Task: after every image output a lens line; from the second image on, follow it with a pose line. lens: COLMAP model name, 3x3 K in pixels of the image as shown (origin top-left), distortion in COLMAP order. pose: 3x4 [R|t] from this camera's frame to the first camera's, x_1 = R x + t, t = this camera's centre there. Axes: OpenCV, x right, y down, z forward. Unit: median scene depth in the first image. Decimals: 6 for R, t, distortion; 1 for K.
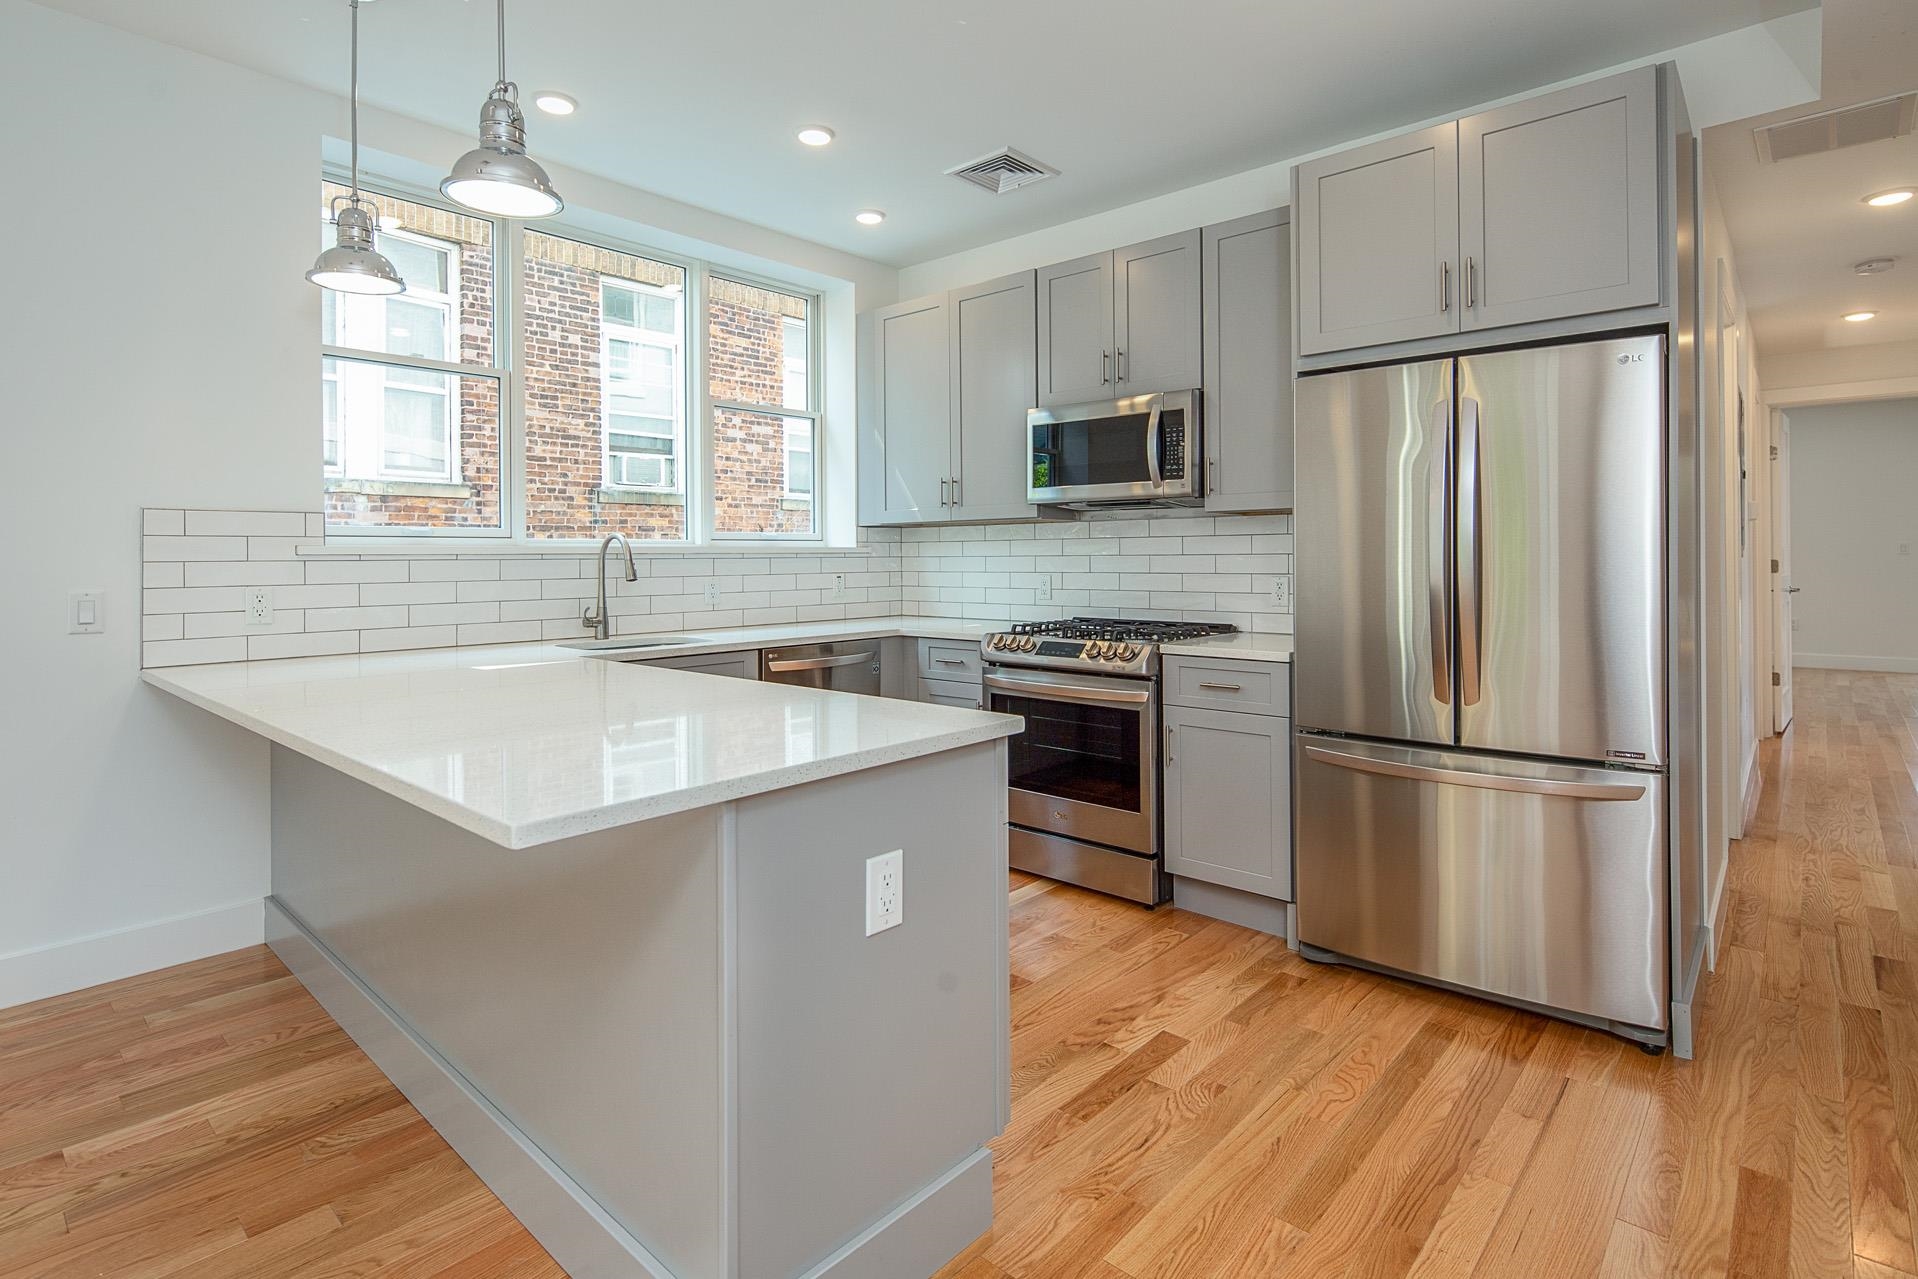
lens RADIAL K [[946.9, 0, 970.0], [0, 946.9, 580.7], [0, 0, 1]] dist [-0.003722, -0.002596]
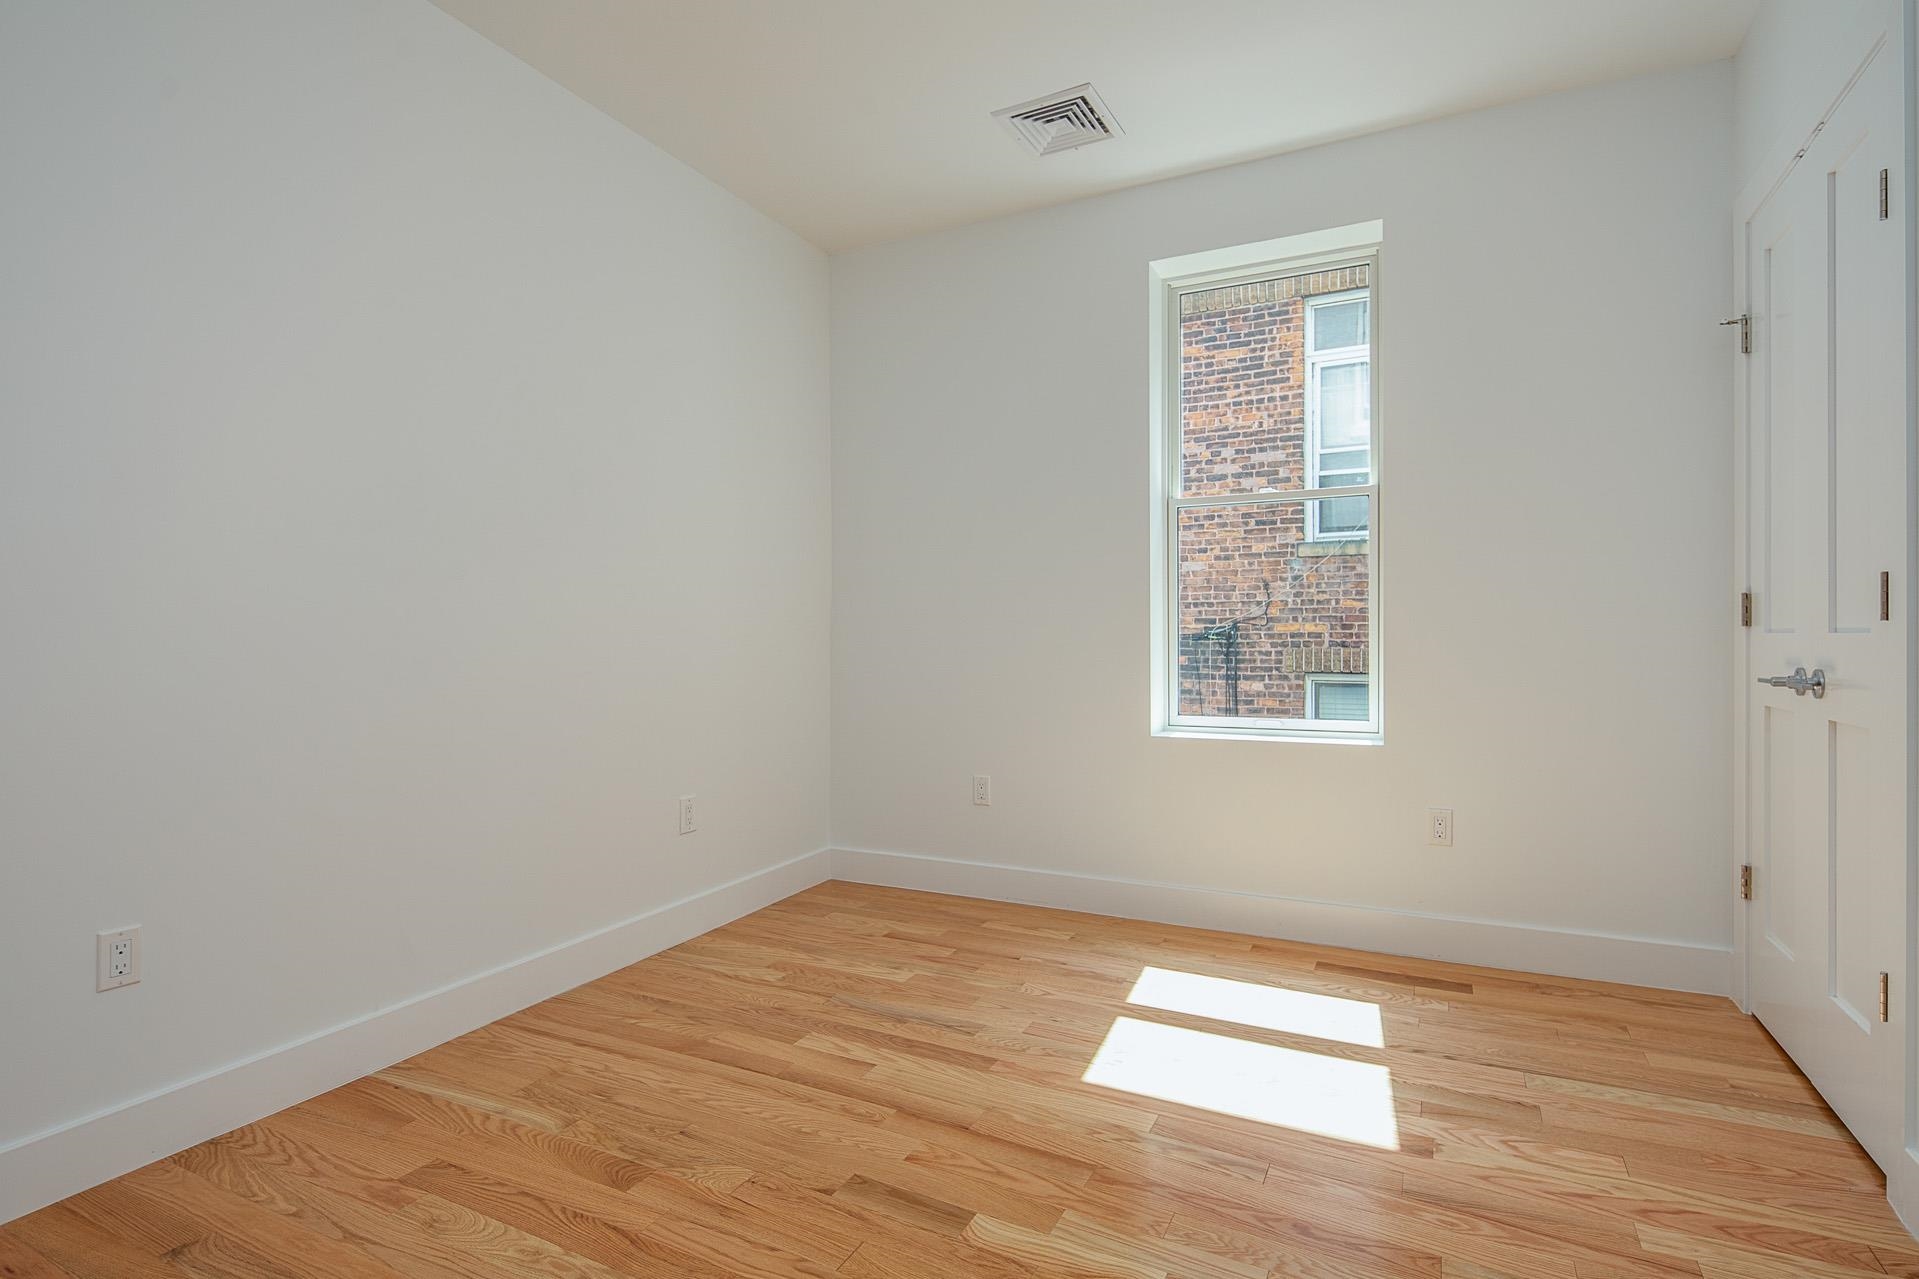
lens RADIAL K [[947.4, 0, 958.9], [0, 947.4, 638.3], [0, 0, 1]] dist [-0.003722, -0.002596]
pose [[0.251379, 0.018064, -0.967720, 0.479129], [-0.014132, 0.999788, 0.014991, -0.018487], [0.967786, 0.009907, 0.251581, 0.566719]]
